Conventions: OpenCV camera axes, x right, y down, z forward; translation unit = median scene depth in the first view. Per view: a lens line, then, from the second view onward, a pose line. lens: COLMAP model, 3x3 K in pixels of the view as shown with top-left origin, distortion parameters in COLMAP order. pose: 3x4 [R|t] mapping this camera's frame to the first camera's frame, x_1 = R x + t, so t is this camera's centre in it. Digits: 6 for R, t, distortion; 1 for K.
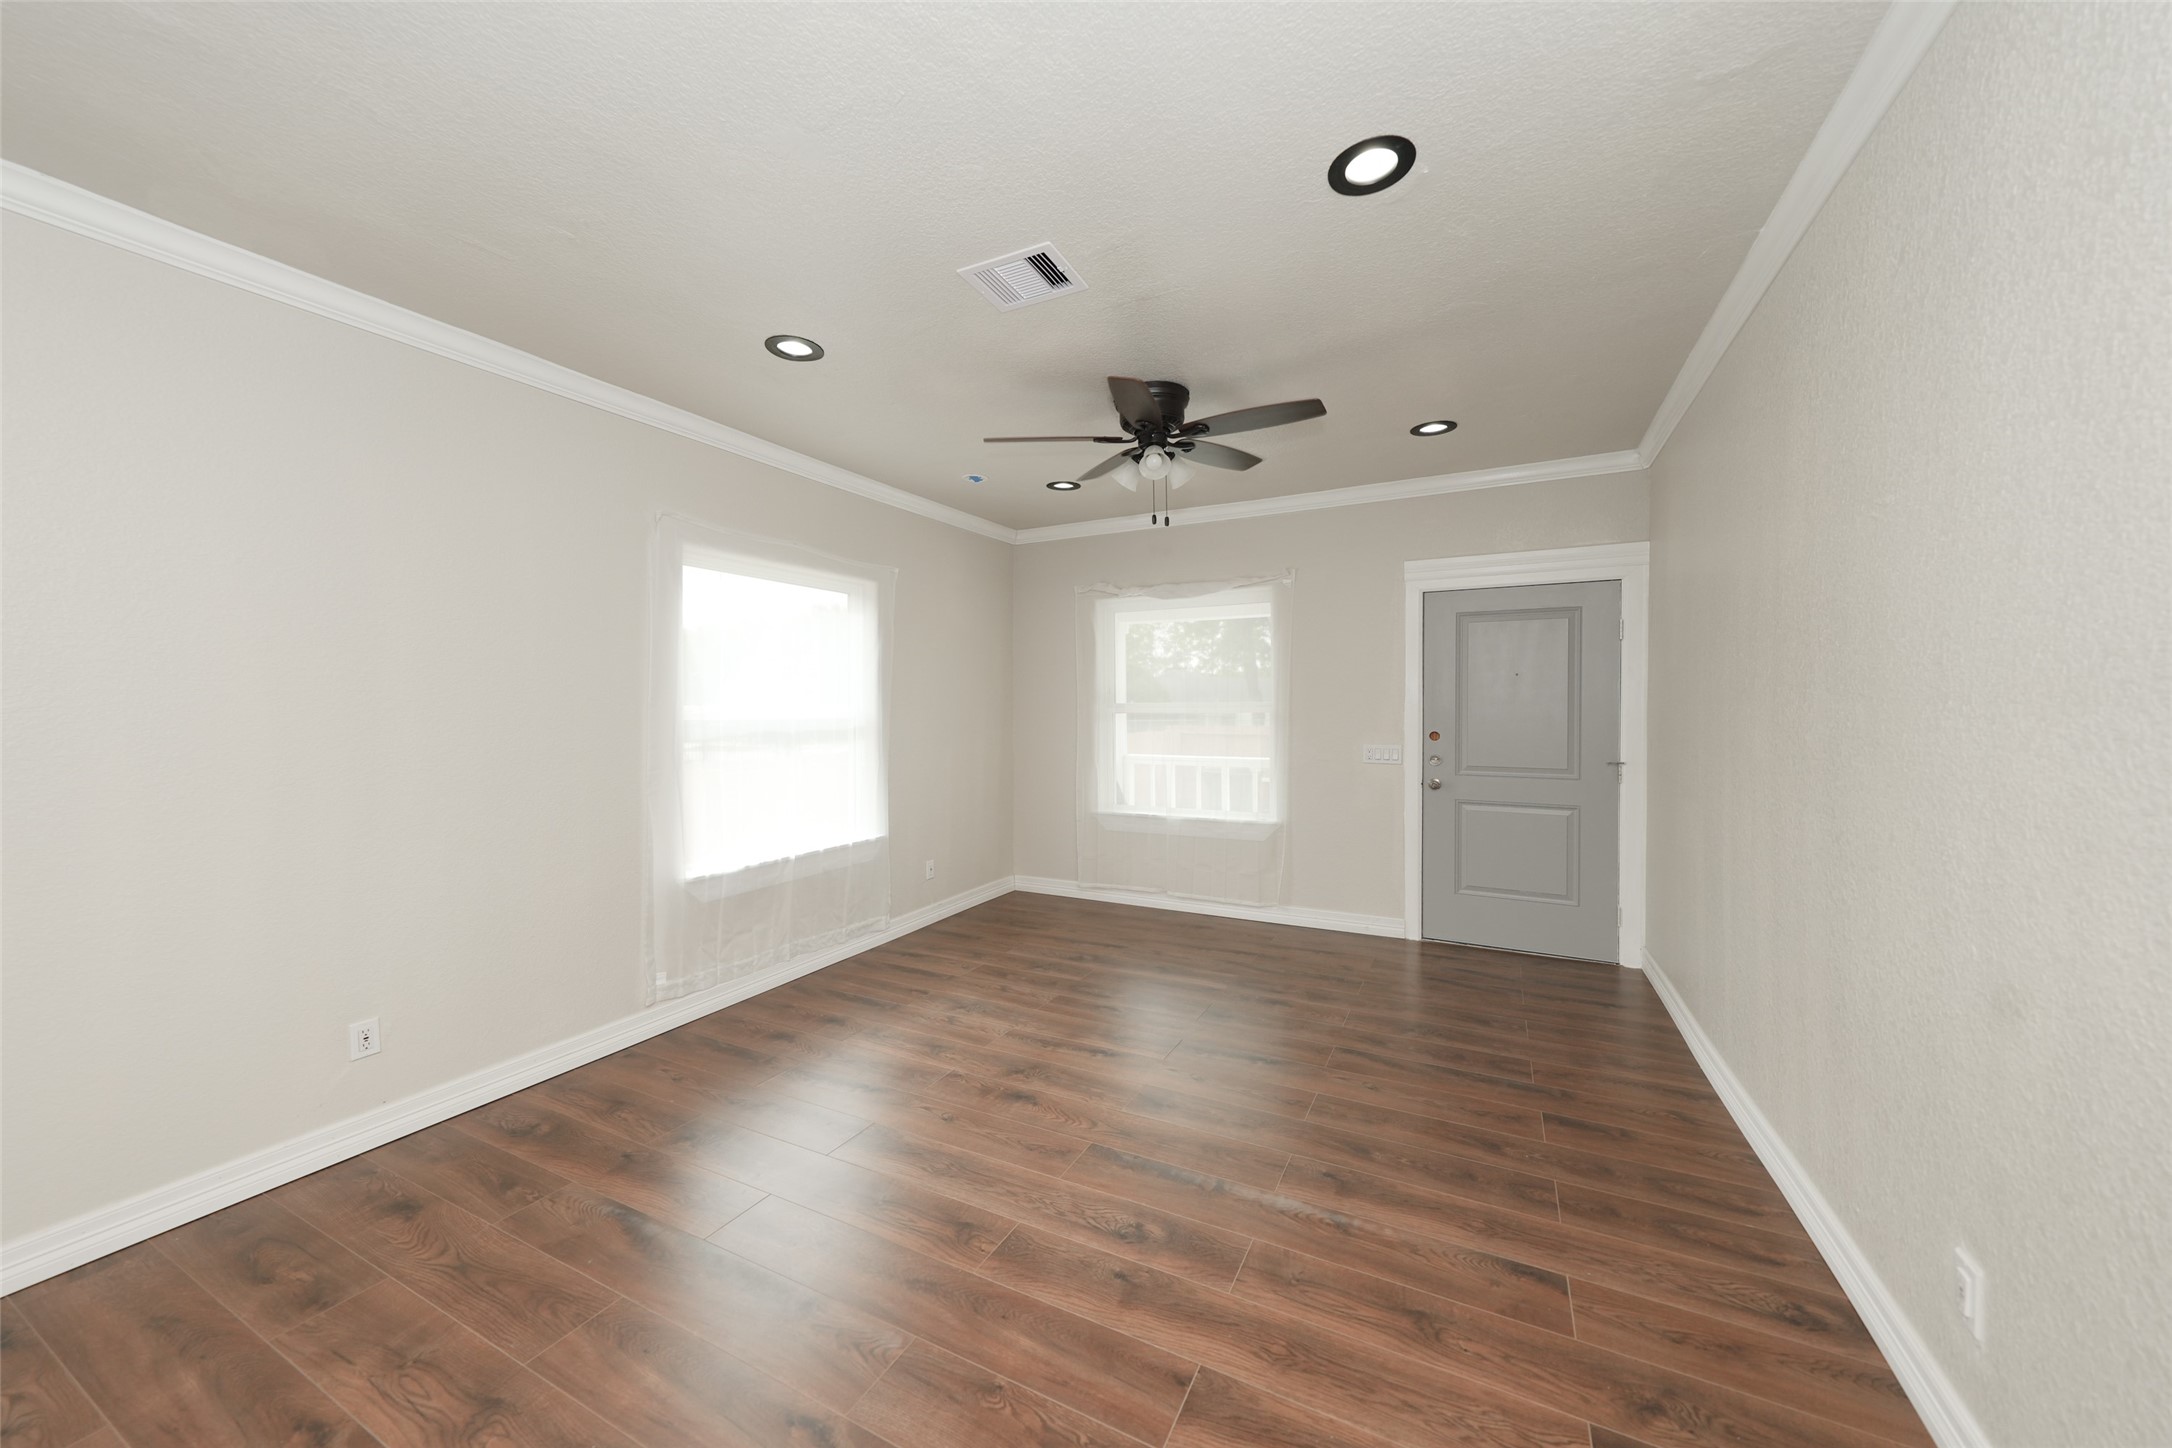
lens RADIAL K [[764.3, 0, 1071.0], [0, 764.3, 740.0], [0, 0, 1]] dist [0.007003, 0.000144]
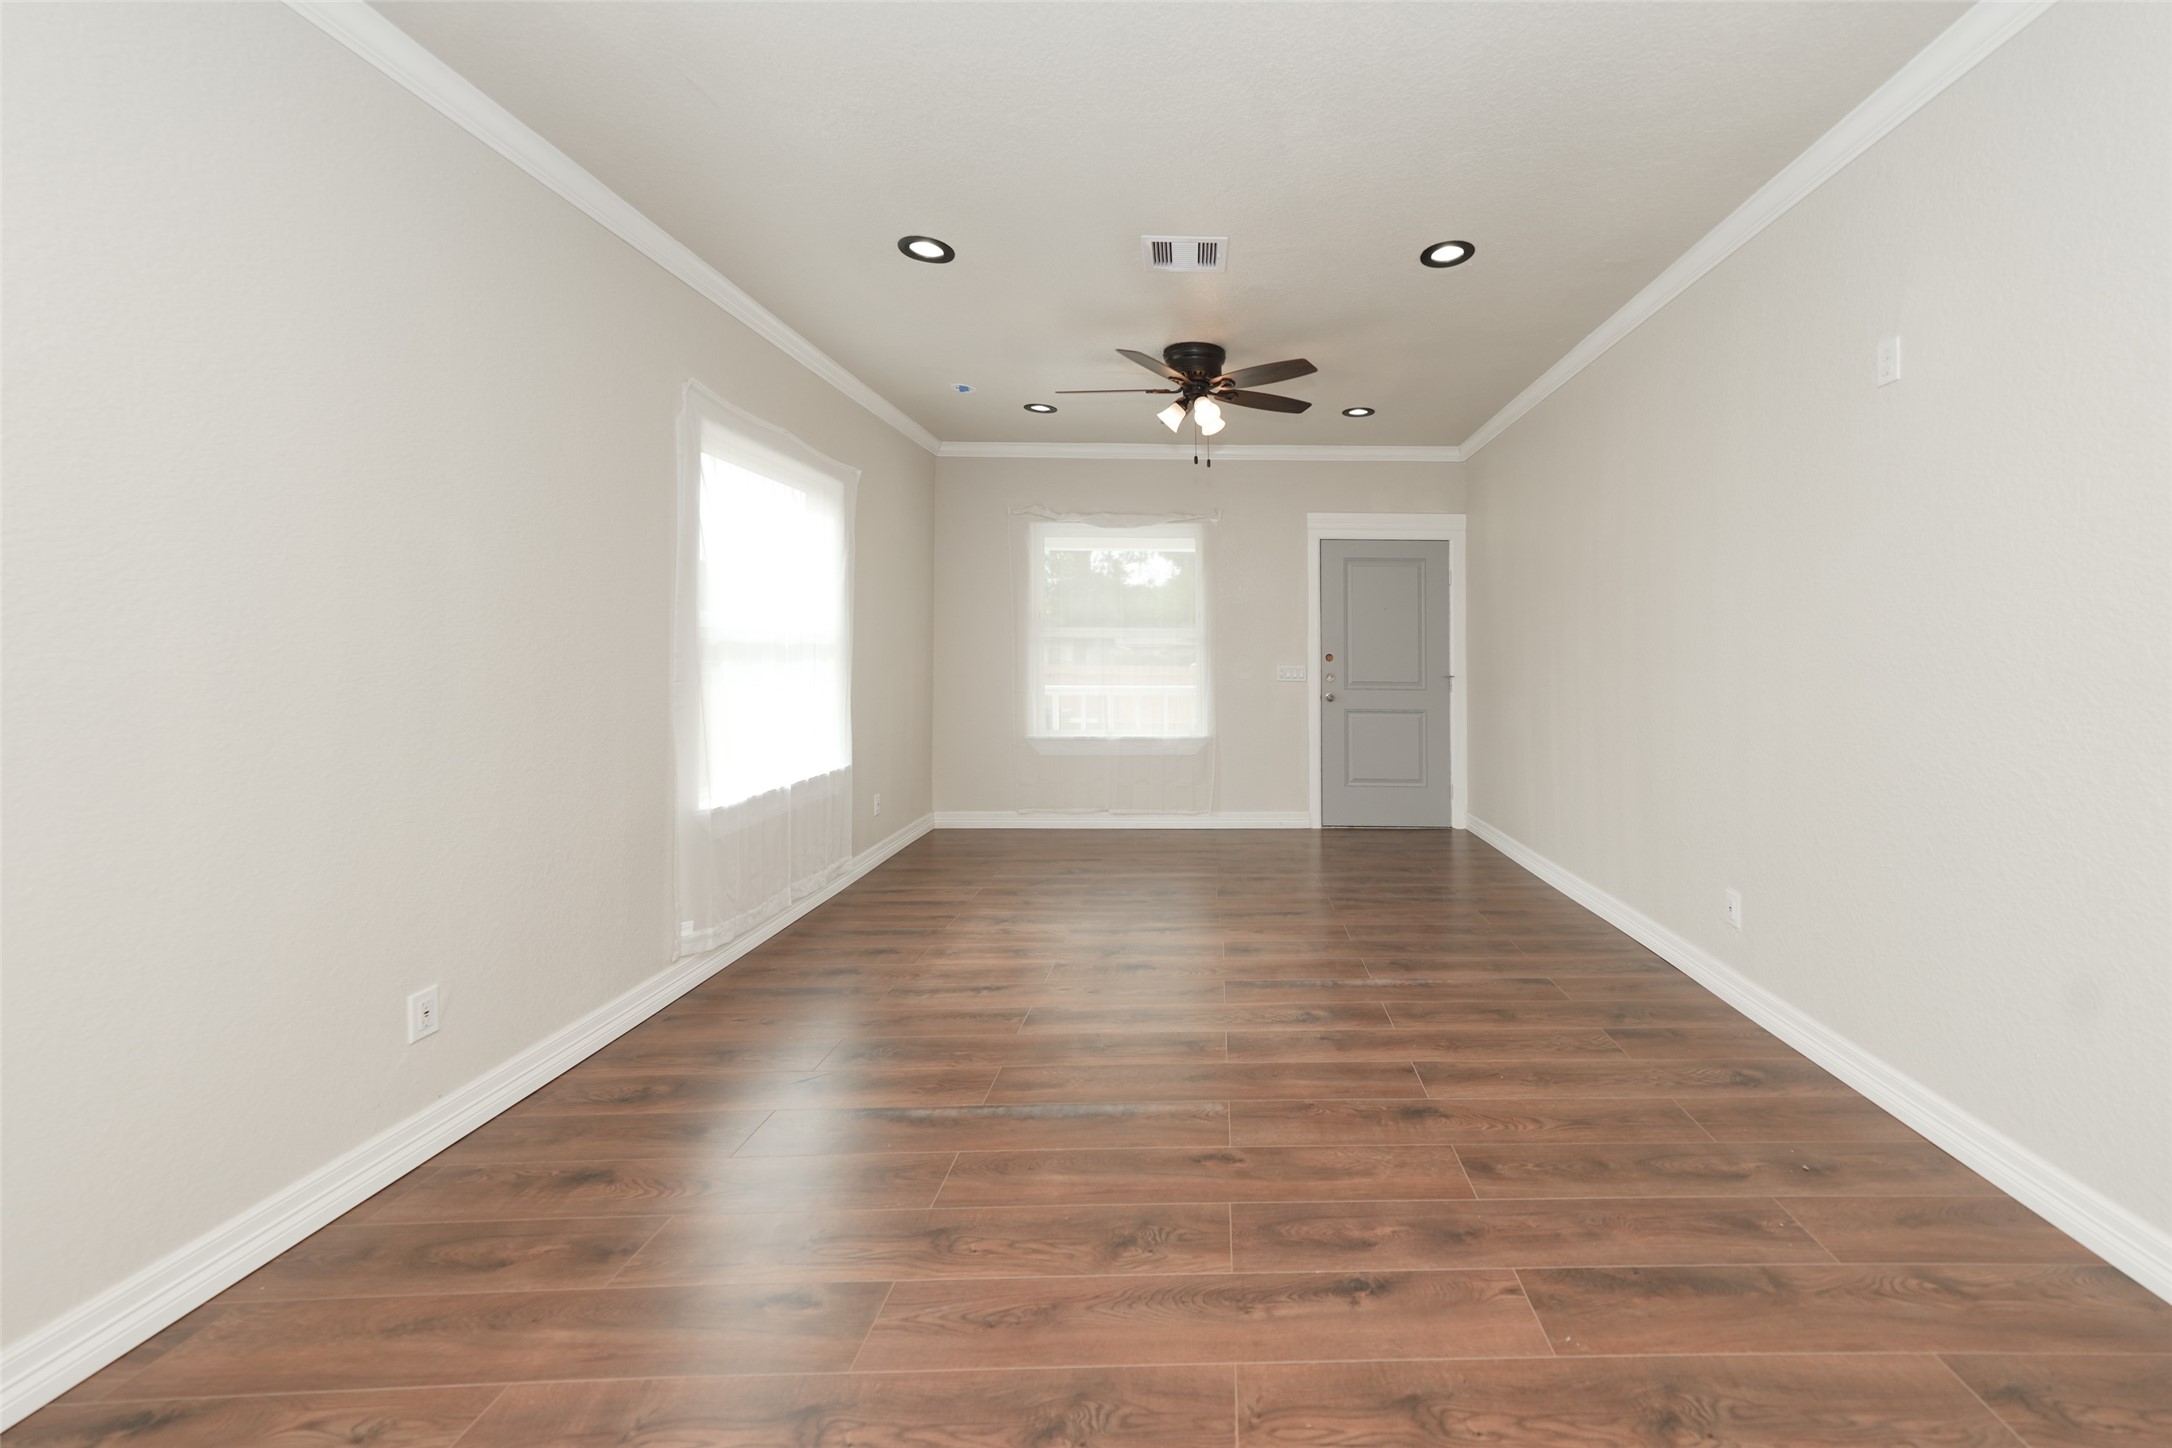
lens RADIAL K [[918.4, 0, 1146.0], [0, 918.4, 683.9], [0, 0, 1]] dist [0.005494, 0.000073]
pose [[0.868024, -0.006670, 0.496478, -0.519124], [0.016621, 0.999740, -0.015629, 0.056166], [-0.496245, 0.021818, 0.867909, -0.125371]]
